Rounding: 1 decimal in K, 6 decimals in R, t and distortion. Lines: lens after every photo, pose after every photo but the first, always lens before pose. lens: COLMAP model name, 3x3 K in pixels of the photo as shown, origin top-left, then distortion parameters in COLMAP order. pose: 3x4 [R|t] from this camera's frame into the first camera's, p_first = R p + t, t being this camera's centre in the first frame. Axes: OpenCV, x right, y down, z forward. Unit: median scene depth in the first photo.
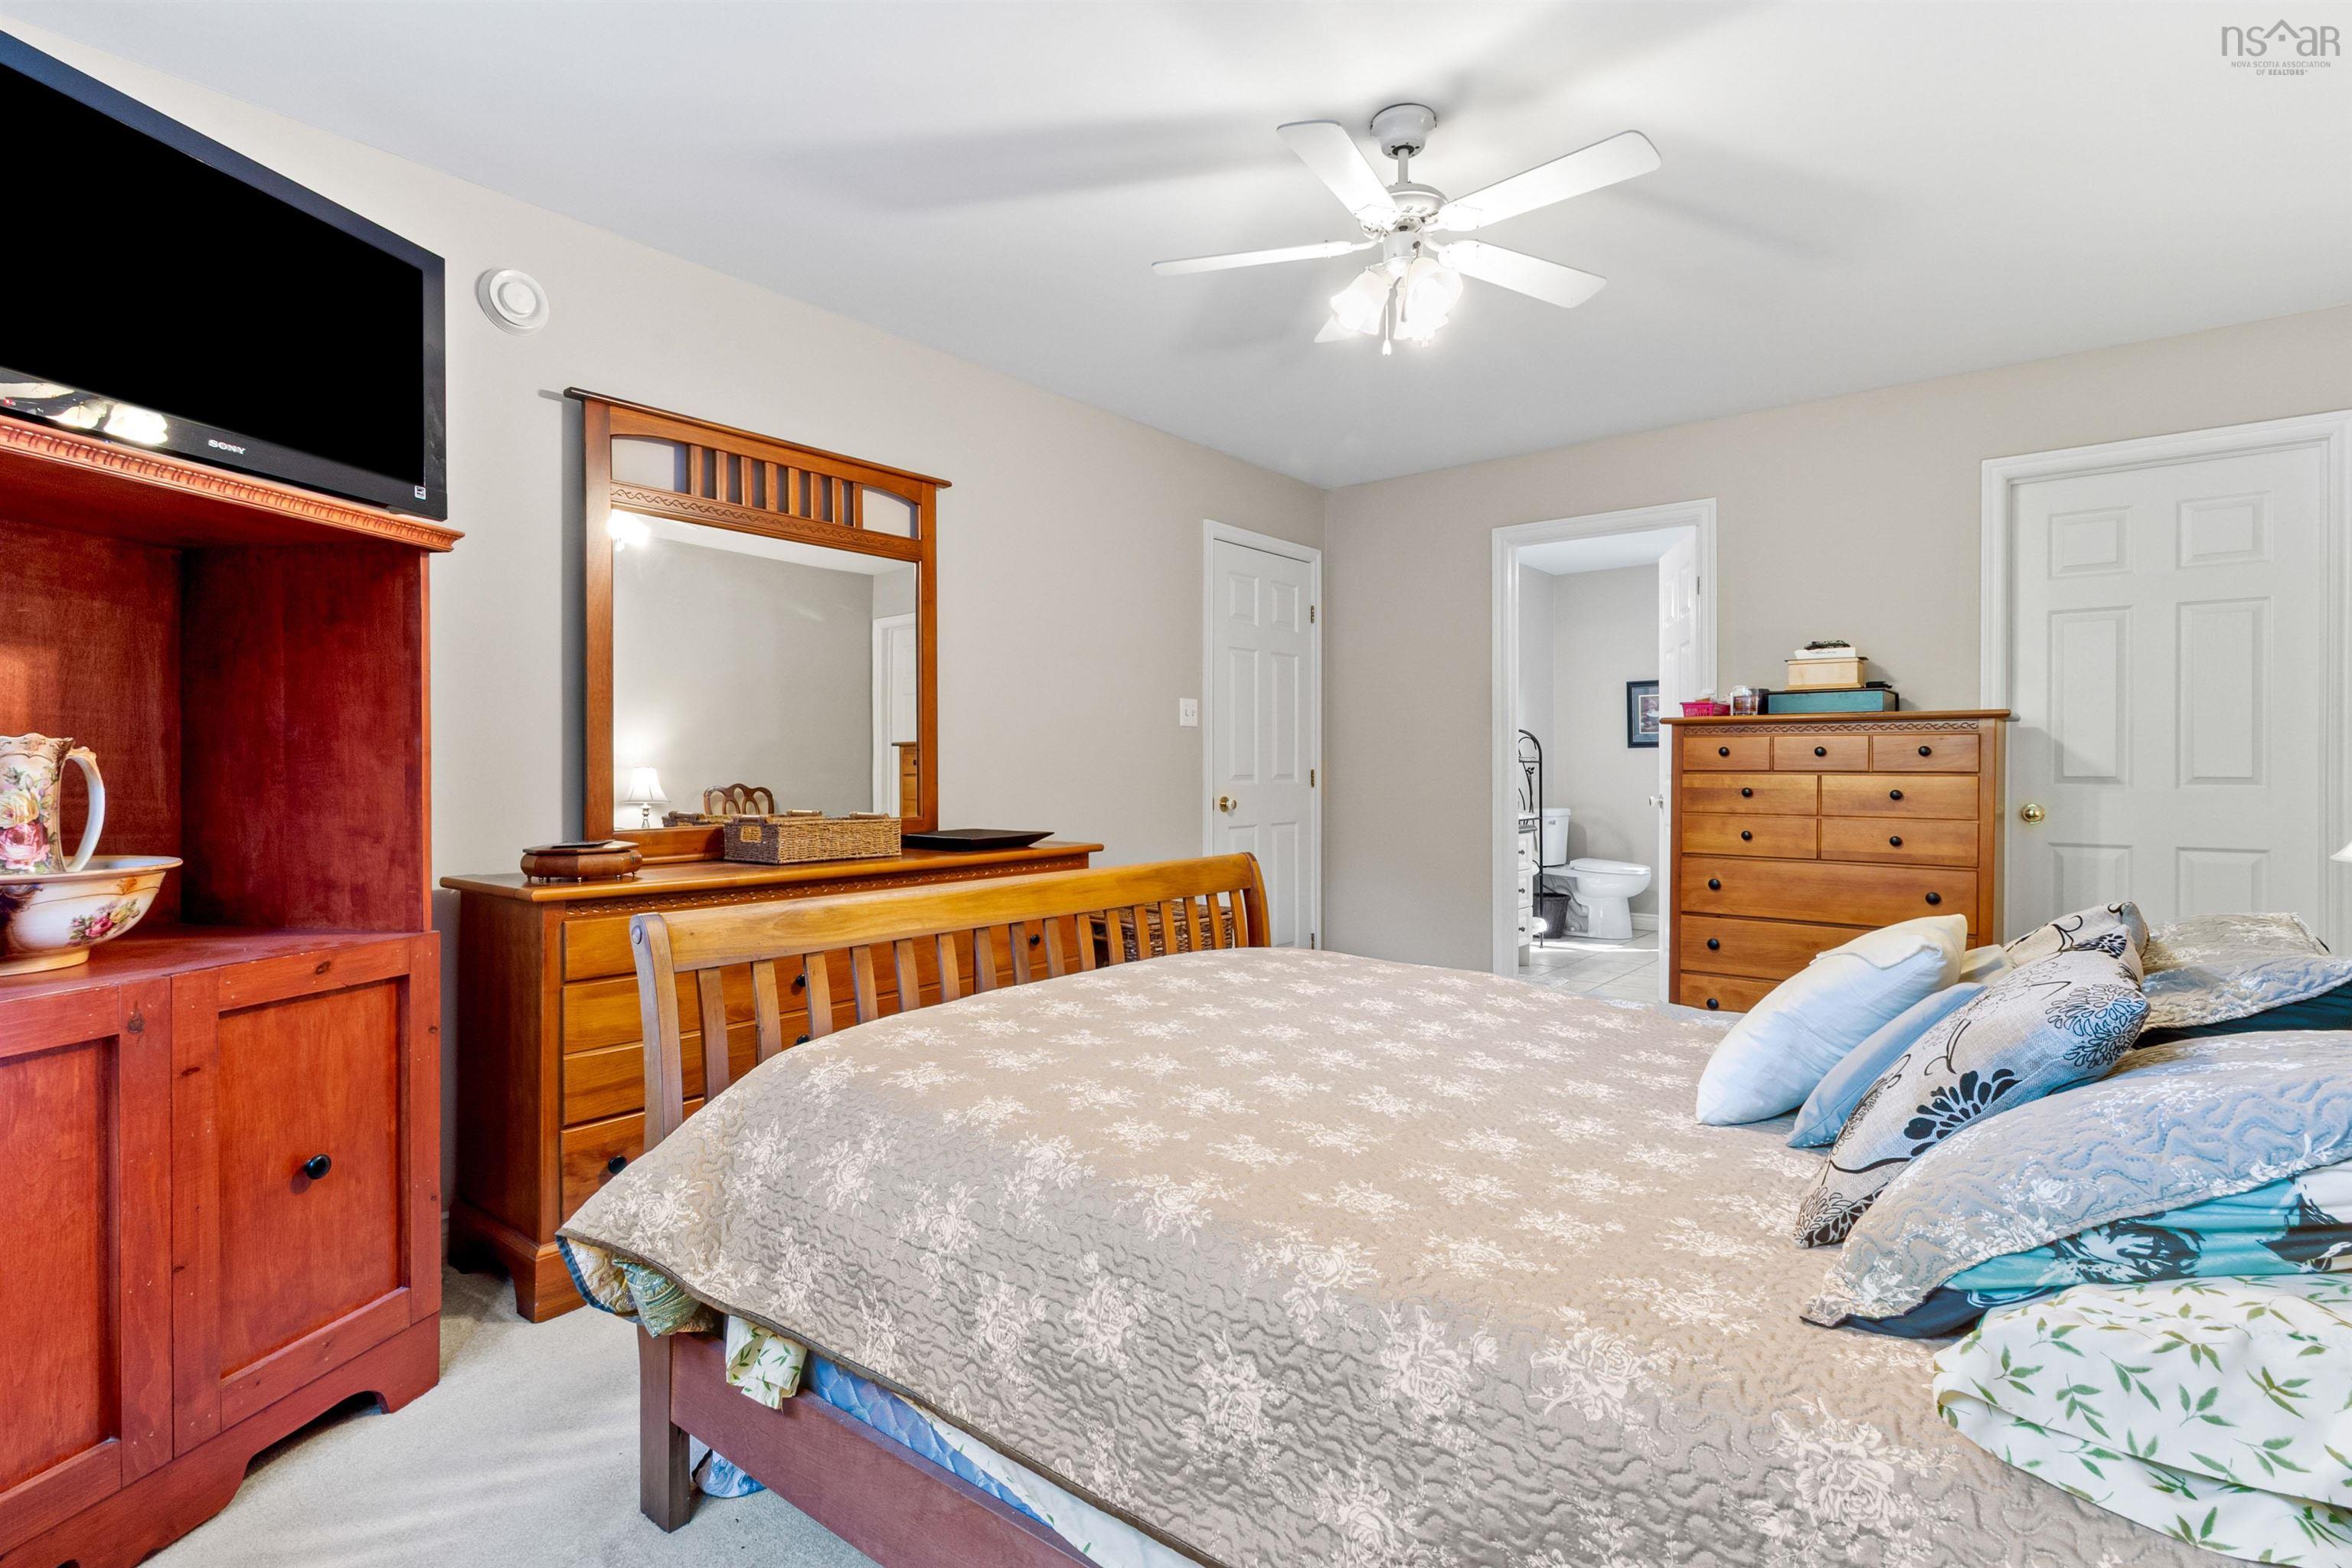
lens RADIAL K [[1134.5, 0, 1174.2], [0, 1134.5, 762.6], [0, 0, 1]] dist [-0.002911, -0.001352]
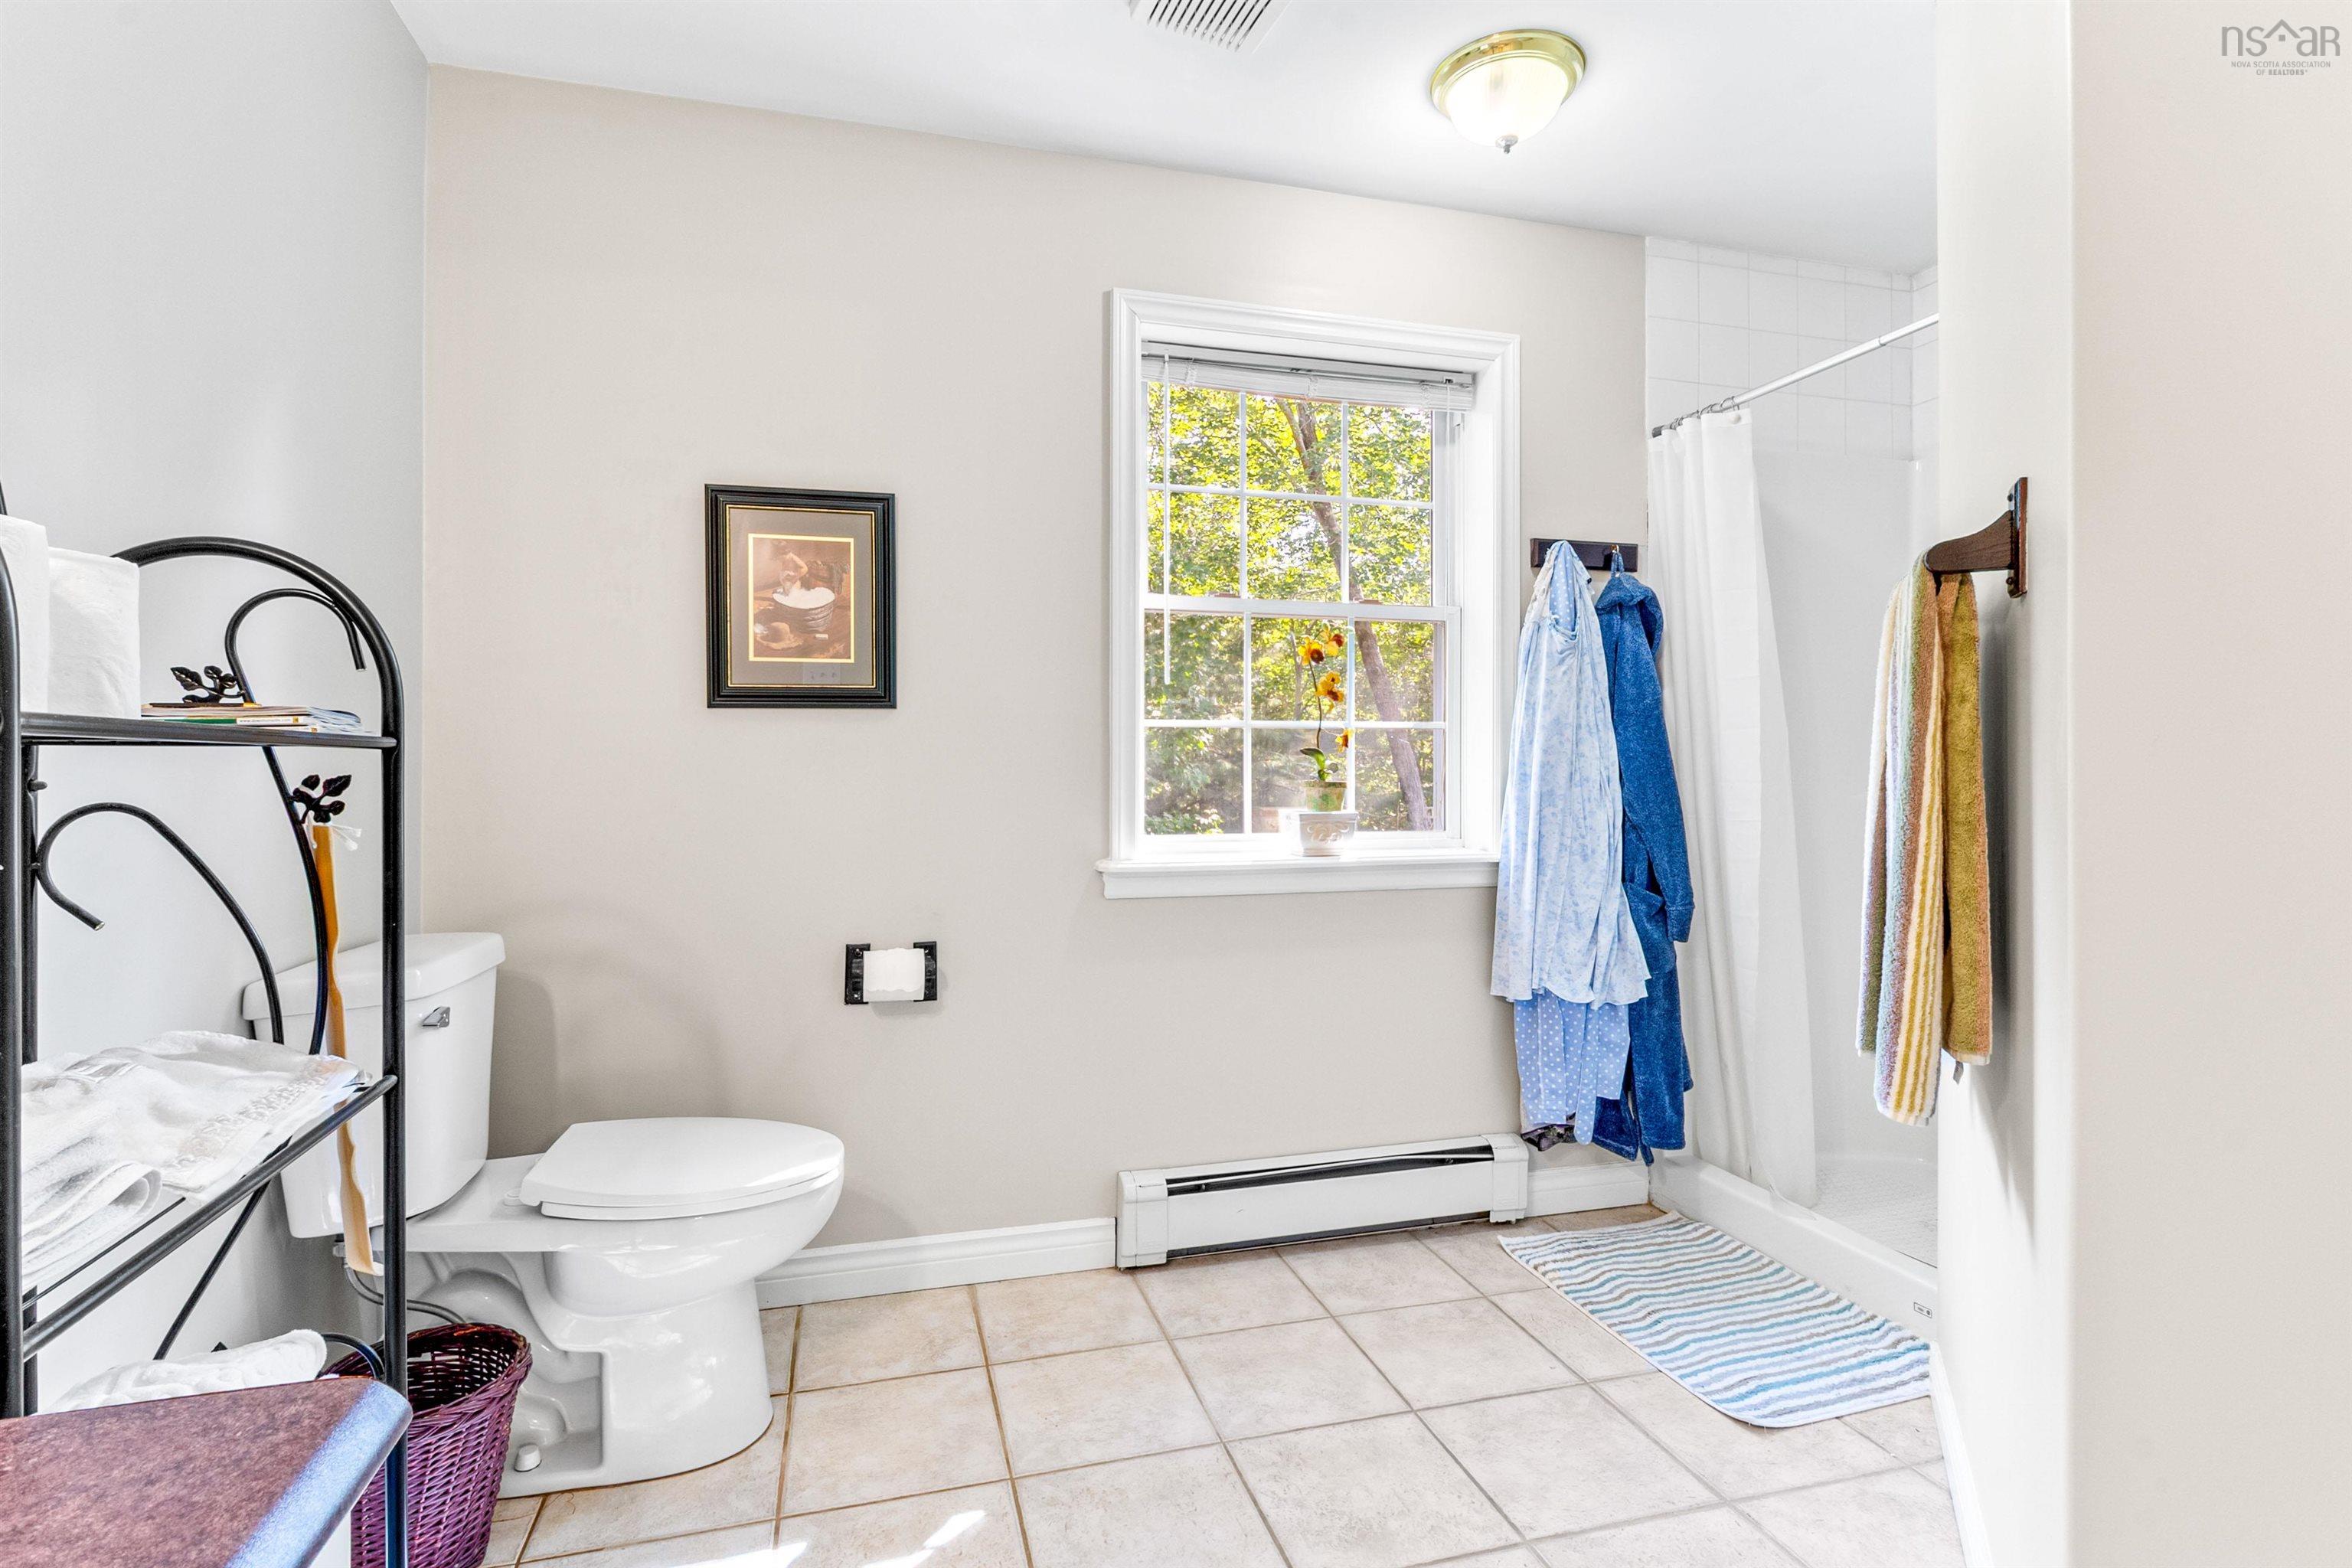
lens RADIAL K [[1134.5, 0, 1174.2], [0, 1134.5, 762.6], [0, 0, 1]] dist [-0.002911, -0.001352]
pose [[0.590617, 0.000536, 0.806952, 0.245775], [-0.000802, 1.000000, -0.000077, 0.002365], [-0.806951, -0.000602, 0.590618, 0.777303]]
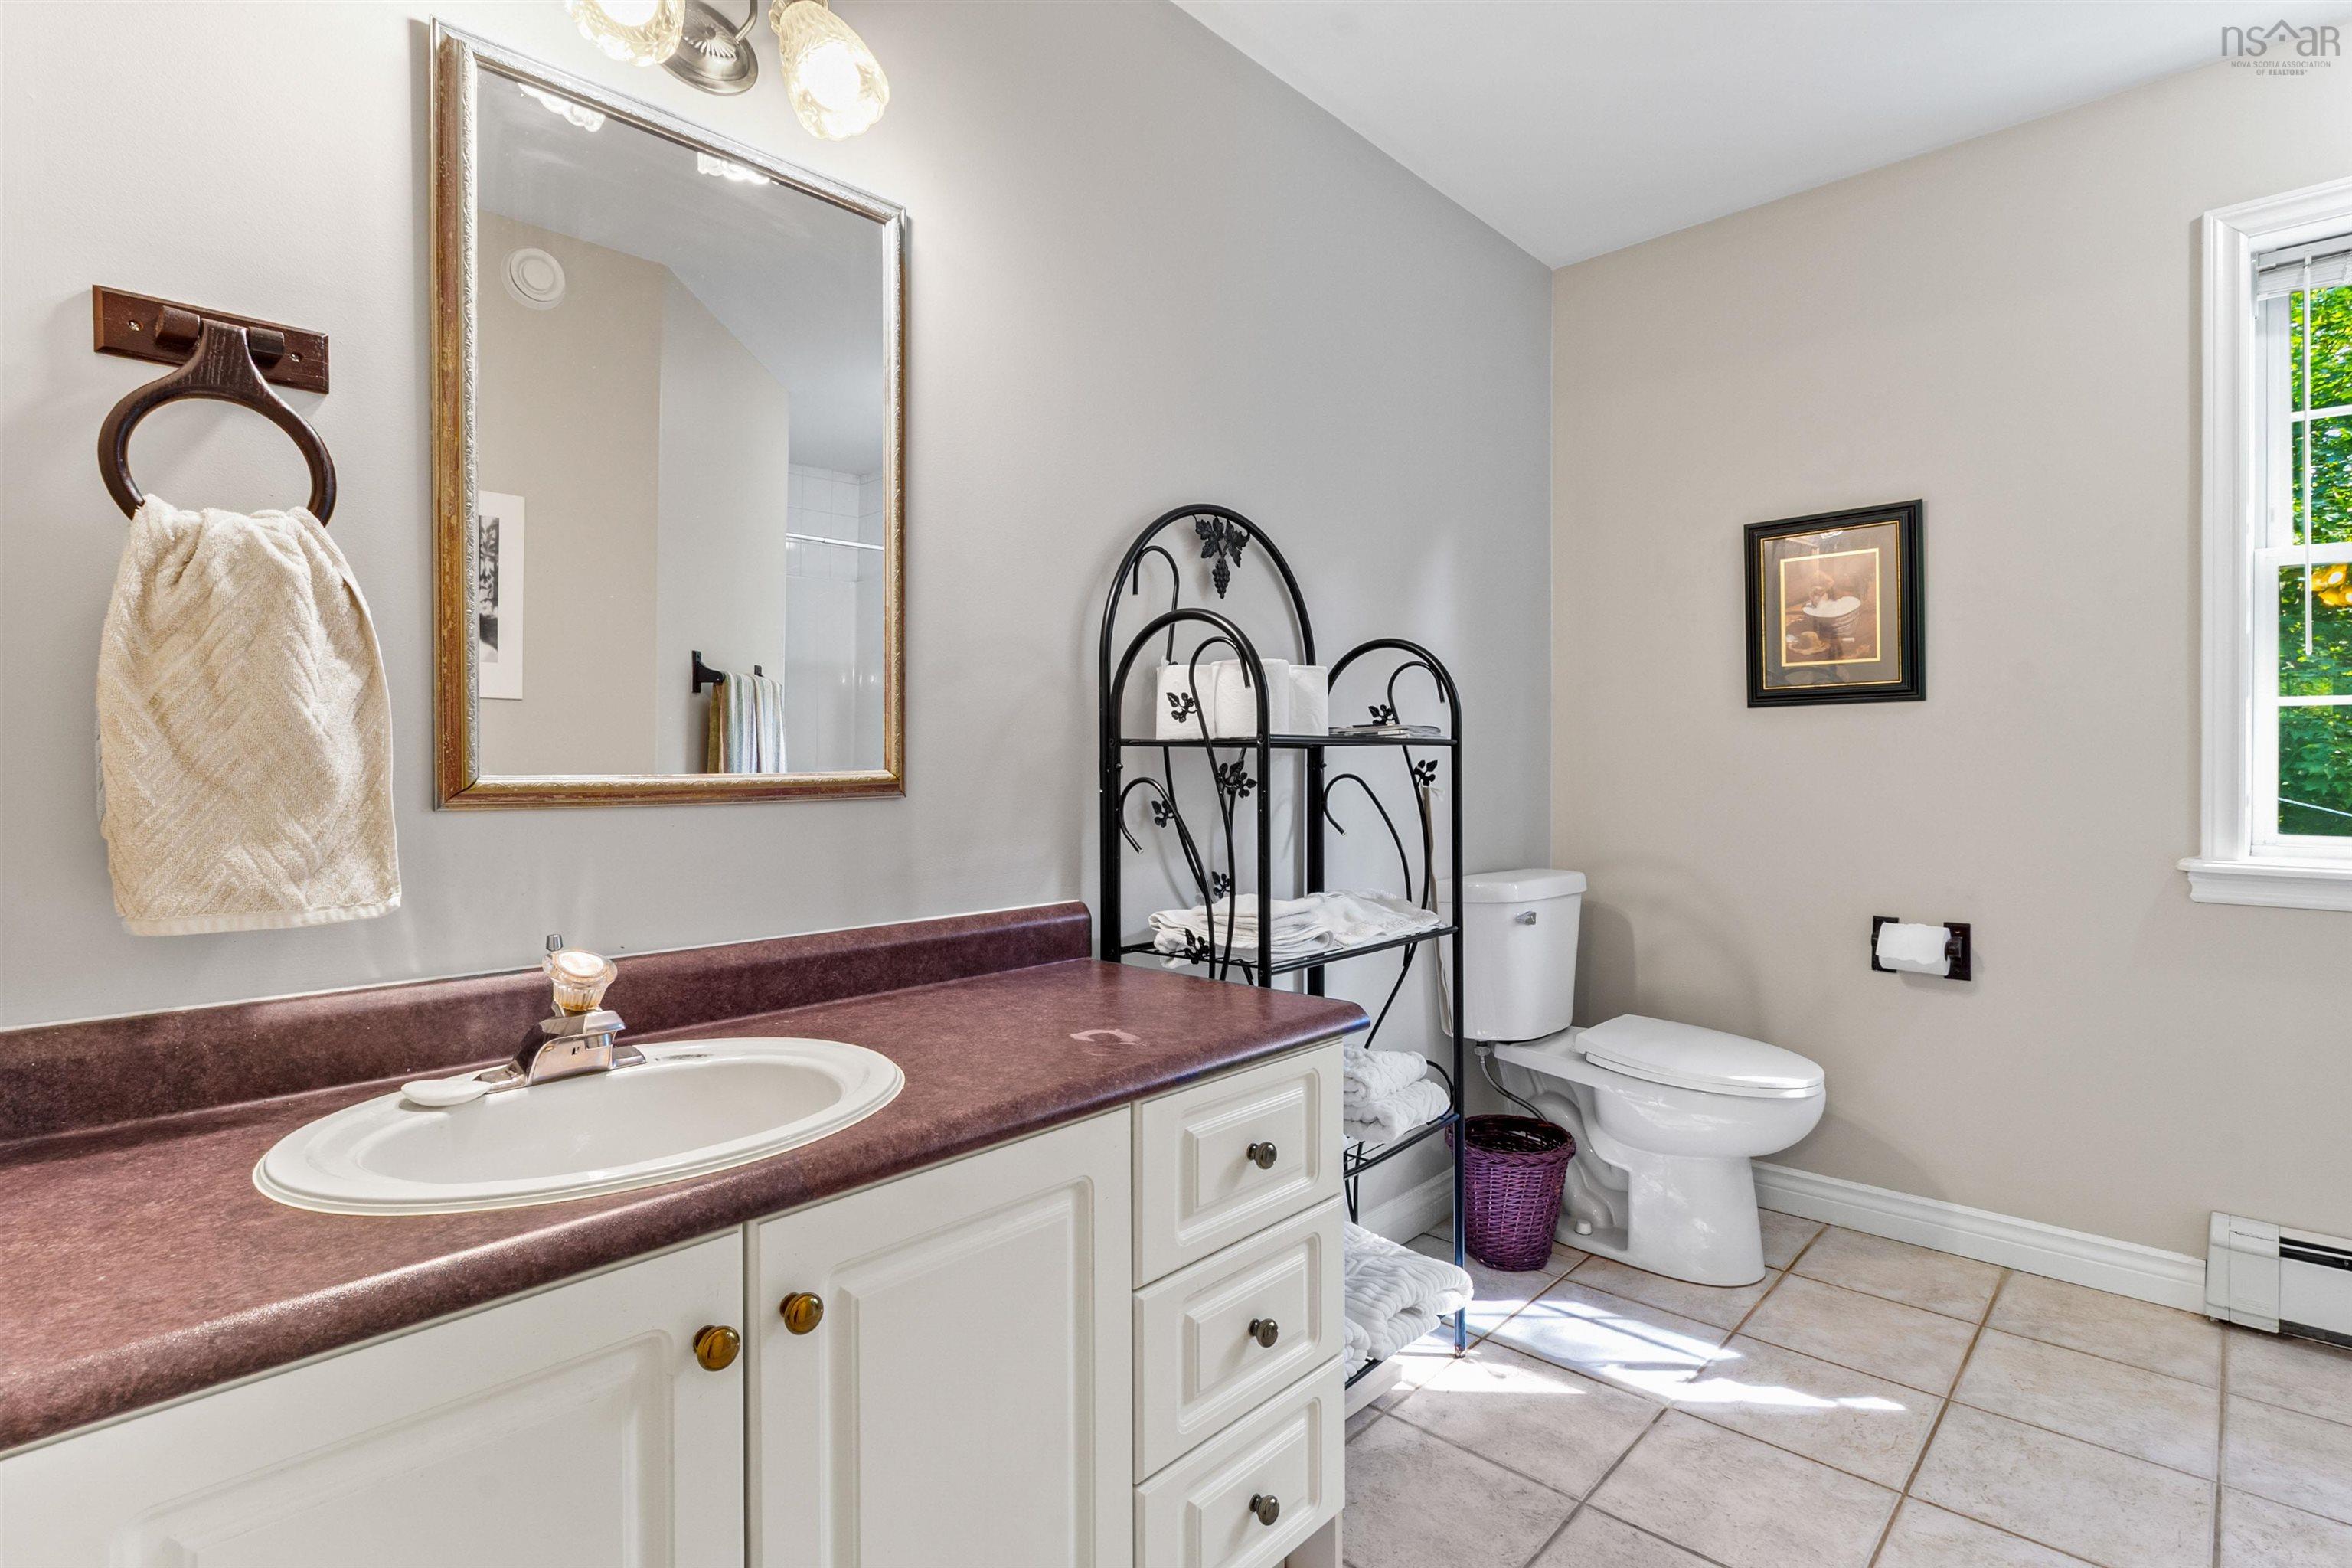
lens RADIAL K [[1134.5, 0, 1174.2], [0, 1134.5, 762.6], [0, 0, 1]] dist [-0.002911, -0.001352]
pose [[0.996211, -0.005684, -0.086780, 0.263944], [0.005945, 0.999979, 0.002754, 0.003642], [0.086762, -0.003259, 0.996224, 0.661520]]
